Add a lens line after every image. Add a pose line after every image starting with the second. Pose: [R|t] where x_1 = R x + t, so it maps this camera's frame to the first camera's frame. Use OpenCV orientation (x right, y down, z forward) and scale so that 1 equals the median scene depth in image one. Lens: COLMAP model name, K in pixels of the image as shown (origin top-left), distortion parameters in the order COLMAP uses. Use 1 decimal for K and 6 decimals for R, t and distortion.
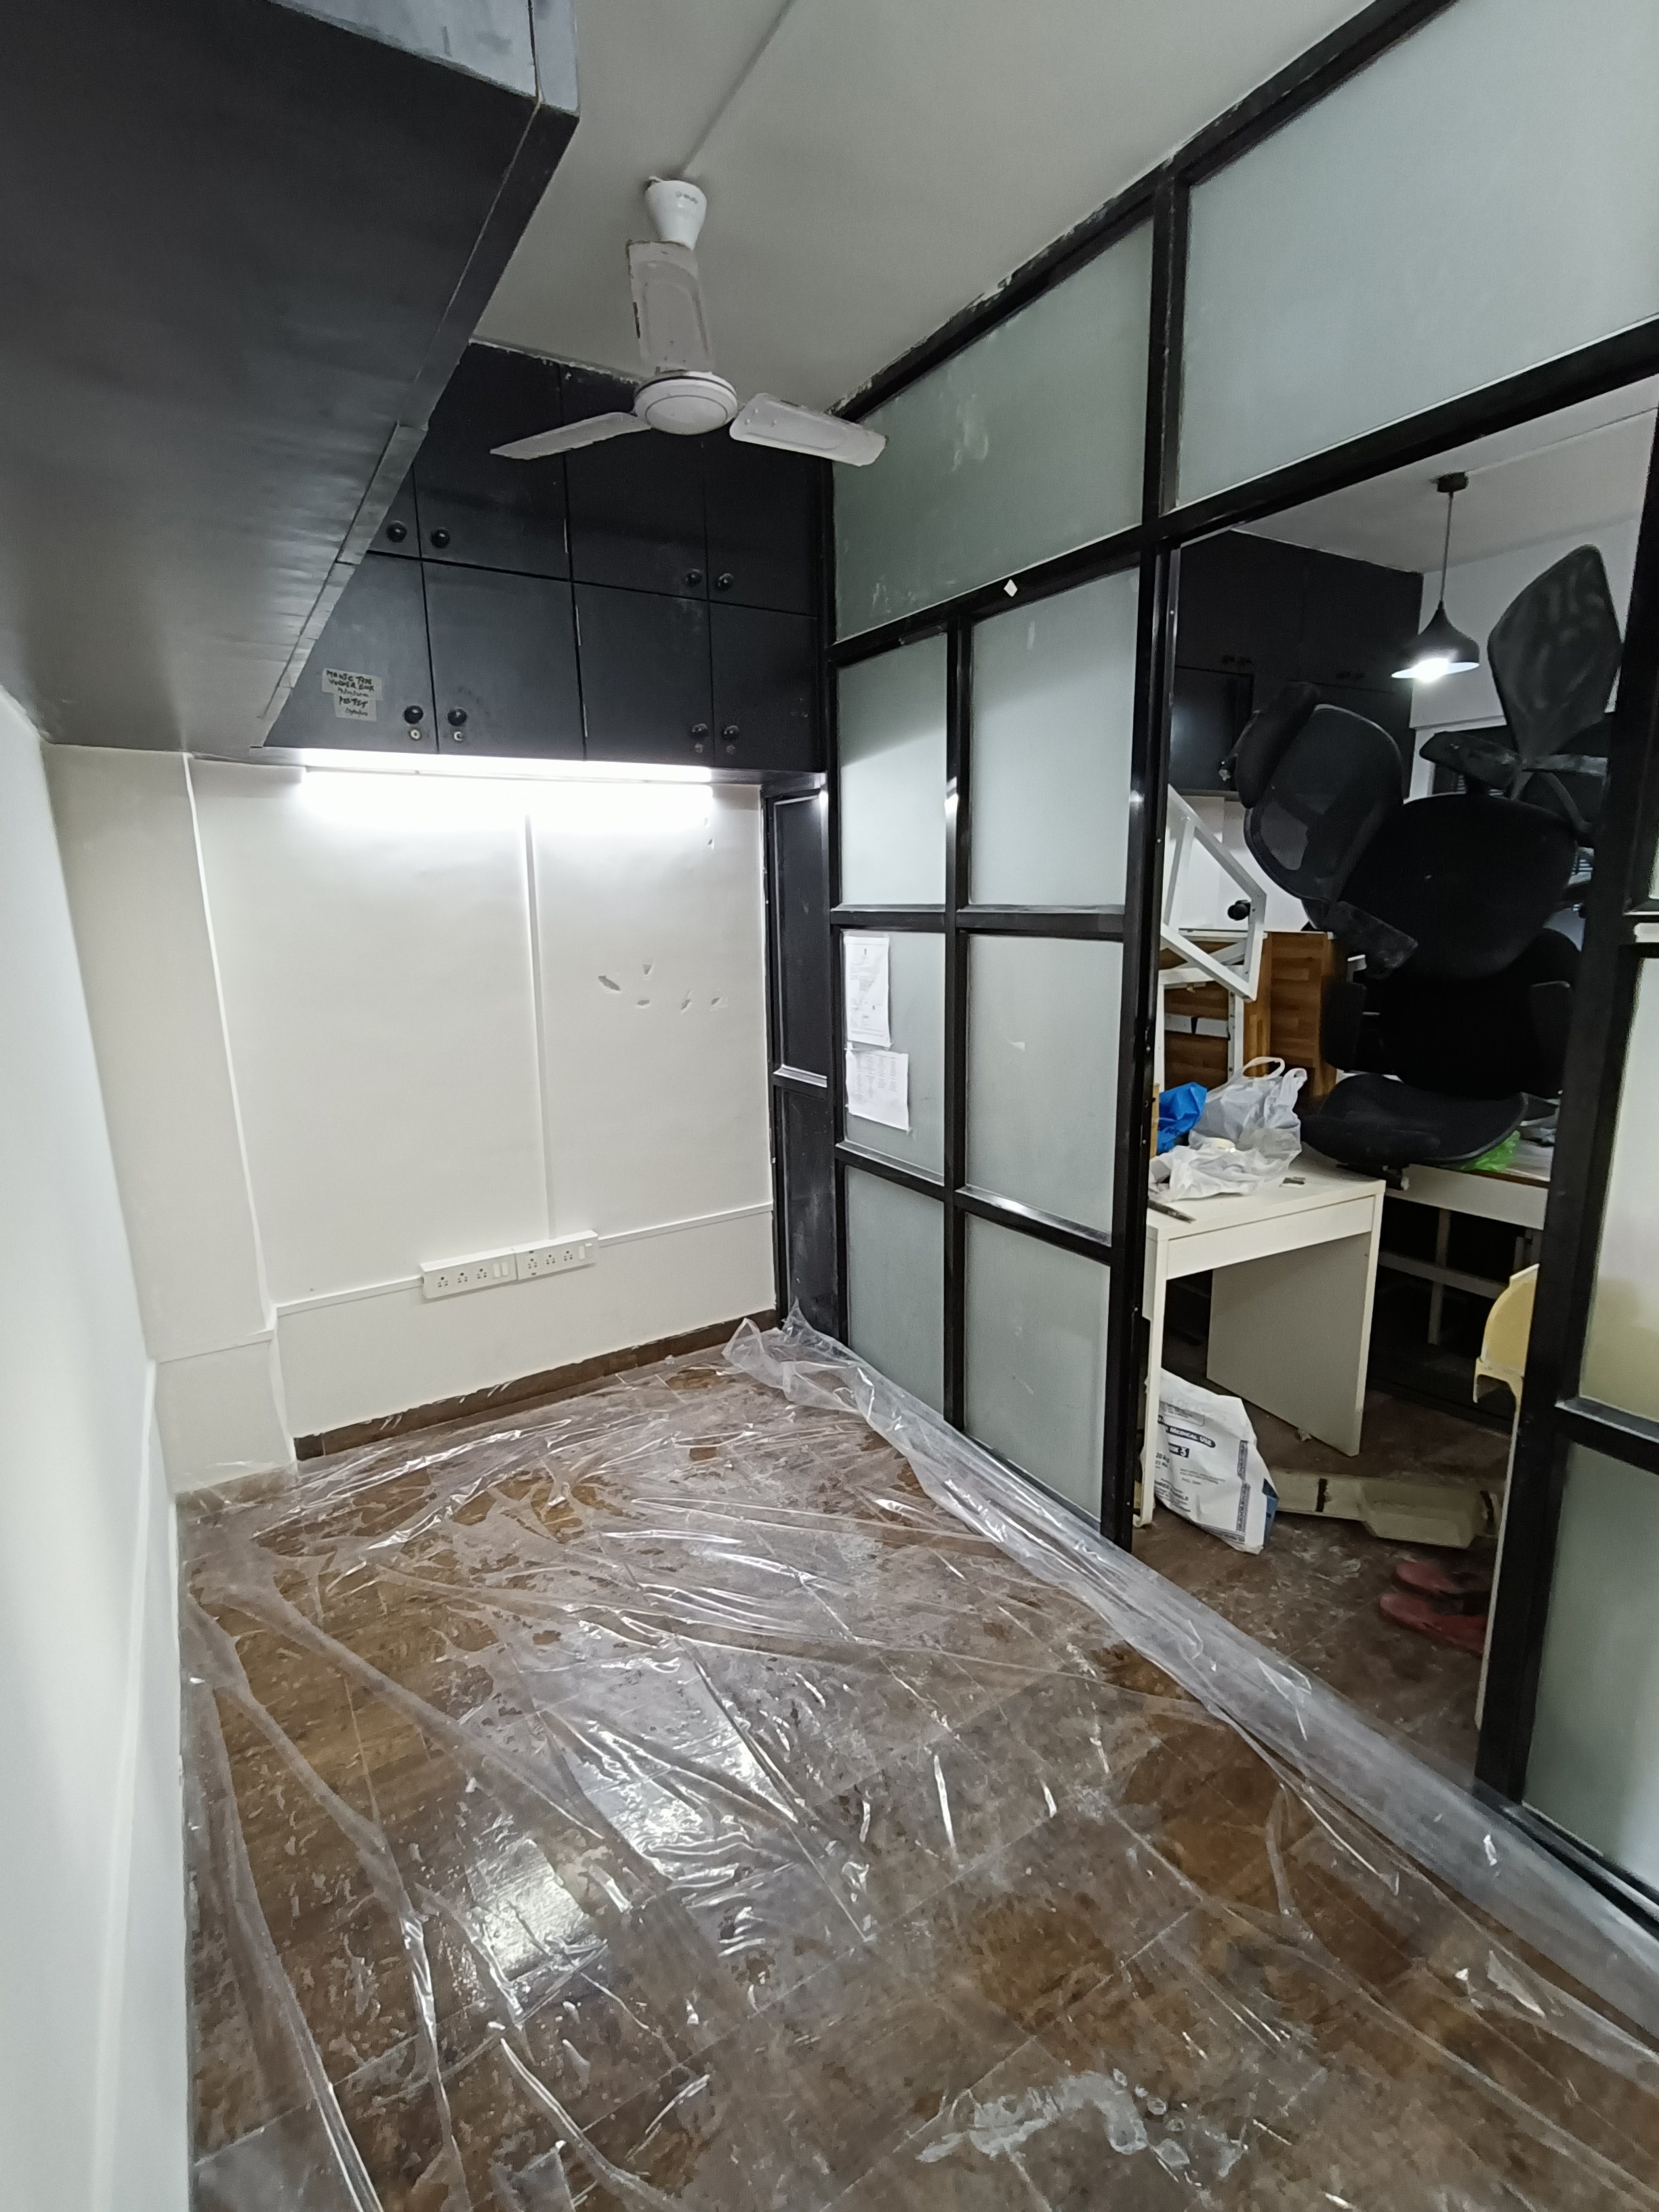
lens RADIAL K [[1023.9, 0, 833.5], [0, 1023.9, 1116.3], [0, 0, 1]] dist [0.000381, 0.000397]
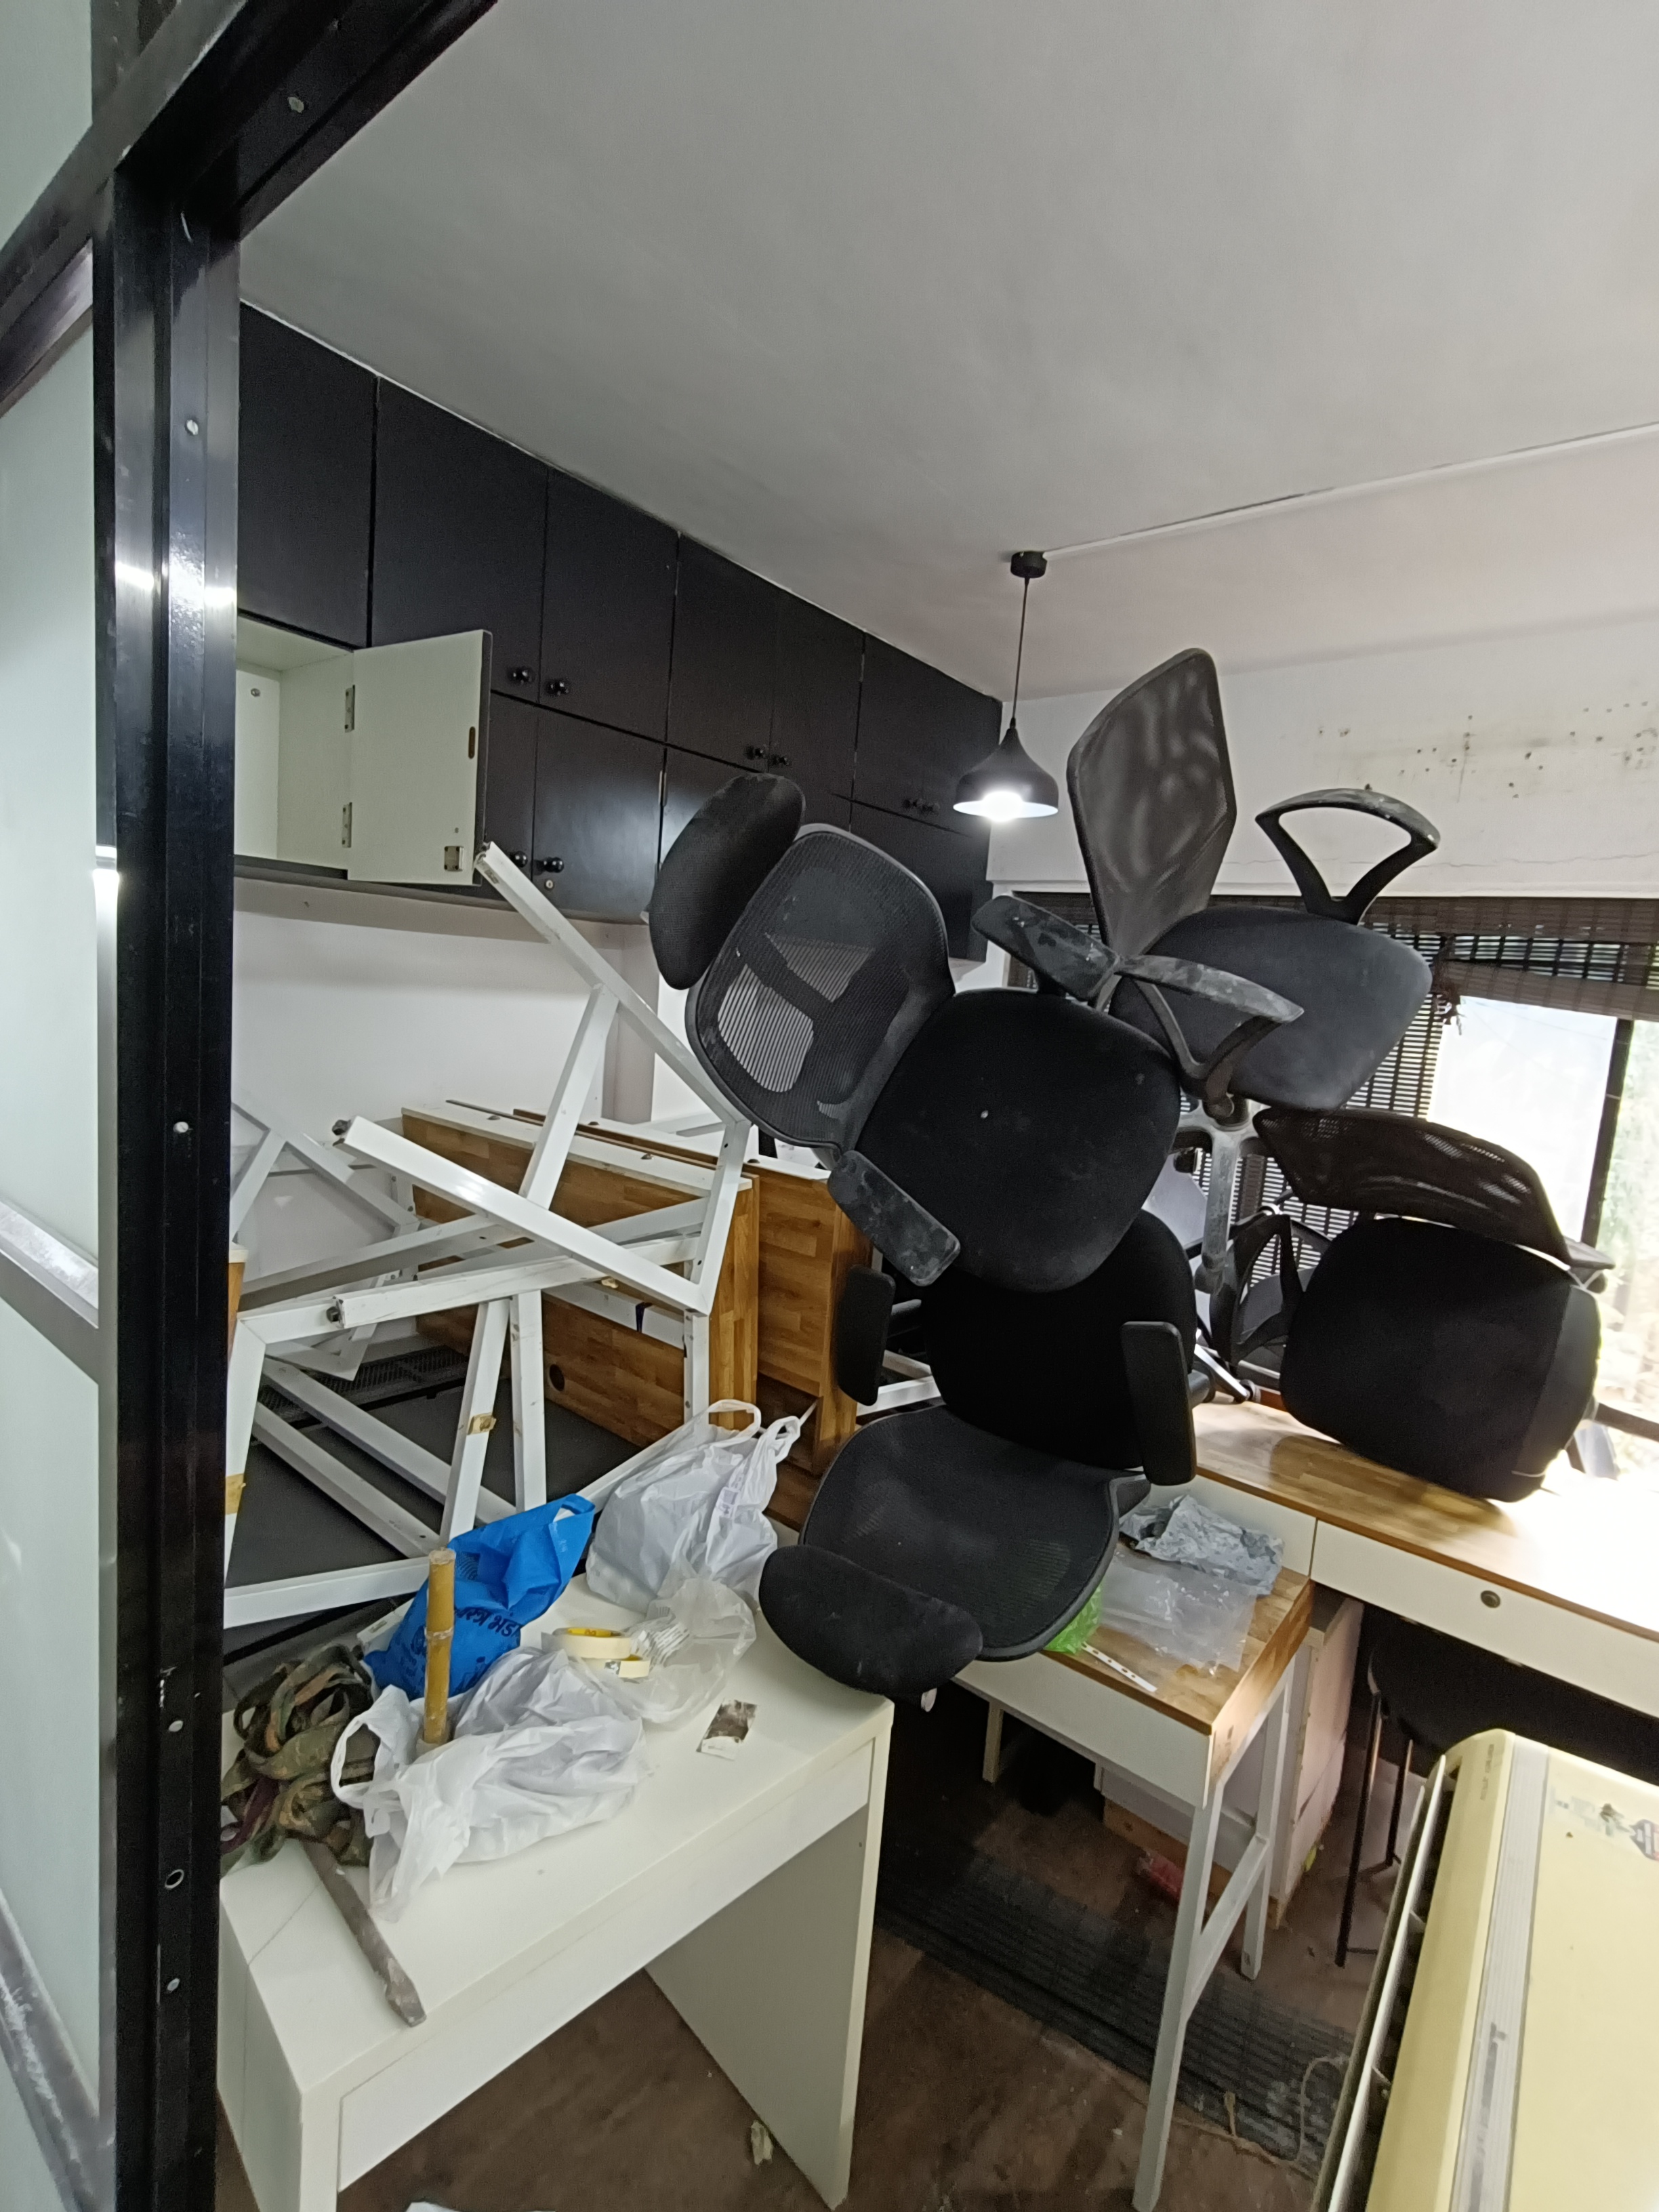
lens RADIAL K [[1023.9, 0, 826.4], [0, 1023.9, 1098.6], [0, 0, 1]] dist [0.000381, 0.000397]
pose [[0.944003, 0.063046, 0.323856, 0.275590], [-0.030860, 0.994142, -0.103582, -0.171729], [-0.328489, 0.087787, 0.940419, 0.424772]]
